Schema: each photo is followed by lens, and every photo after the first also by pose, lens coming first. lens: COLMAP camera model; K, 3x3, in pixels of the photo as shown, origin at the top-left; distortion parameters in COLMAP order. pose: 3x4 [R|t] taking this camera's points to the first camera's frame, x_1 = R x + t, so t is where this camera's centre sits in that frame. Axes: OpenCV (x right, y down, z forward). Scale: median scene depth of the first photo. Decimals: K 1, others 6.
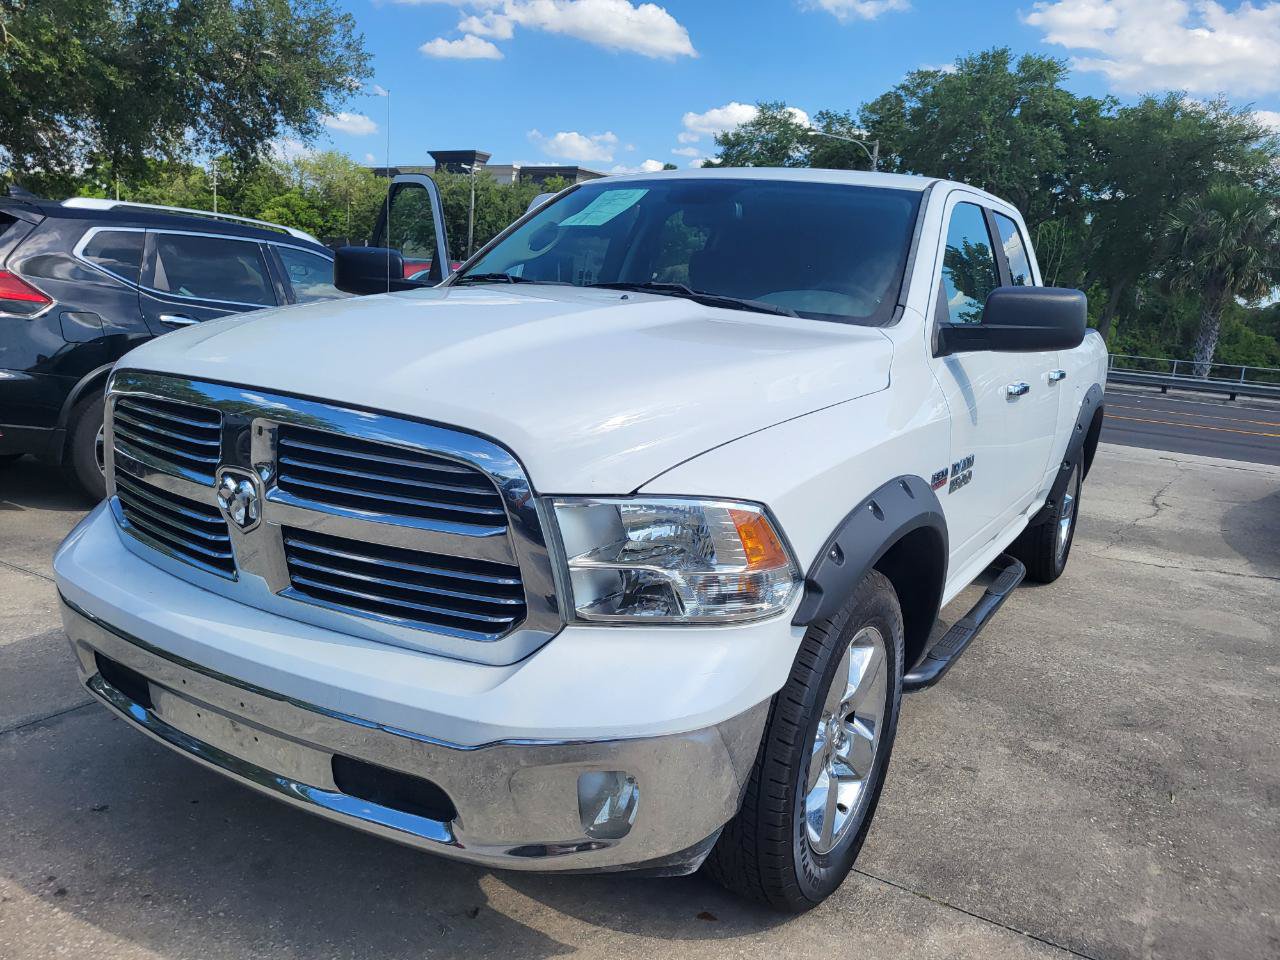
lens RADIAL K [[969.2, 0, 648.5], [0, 969.2, 484.2], [0, 0, 1]] dist [0.048696, -0.039978]
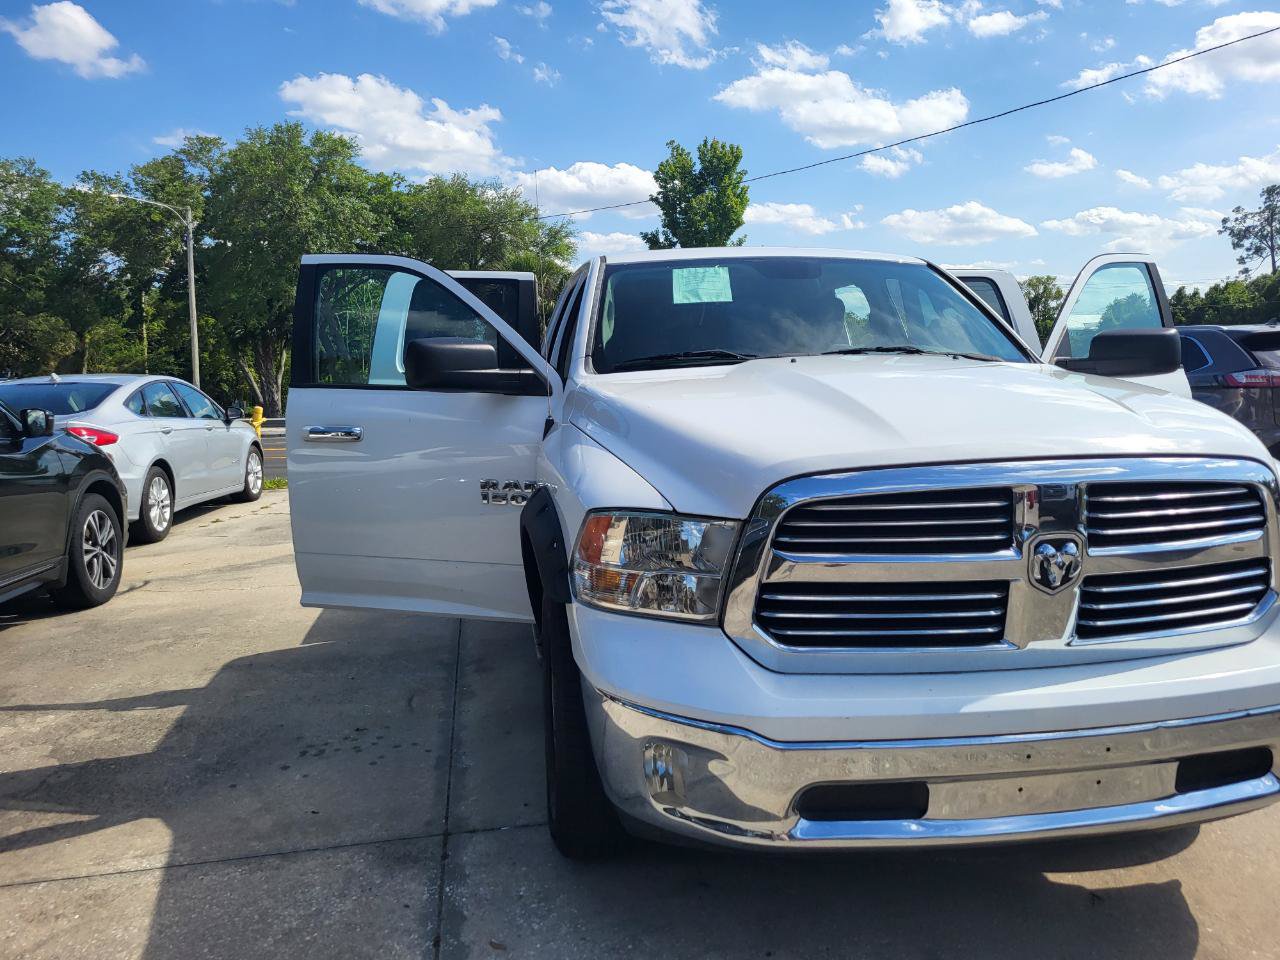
lens RADIAL K [[962.9, 0, 656.4], [0, 962.9, 455.5], [0, 0, 1]] dist [0.058773, -0.044866]
pose [[0.757010, -0.144526, 0.637219, -0.106932], [0.200540, 0.979554, -0.016069, -0.012895], [-0.621868, 0.139952, 0.770515, 0.033055]]
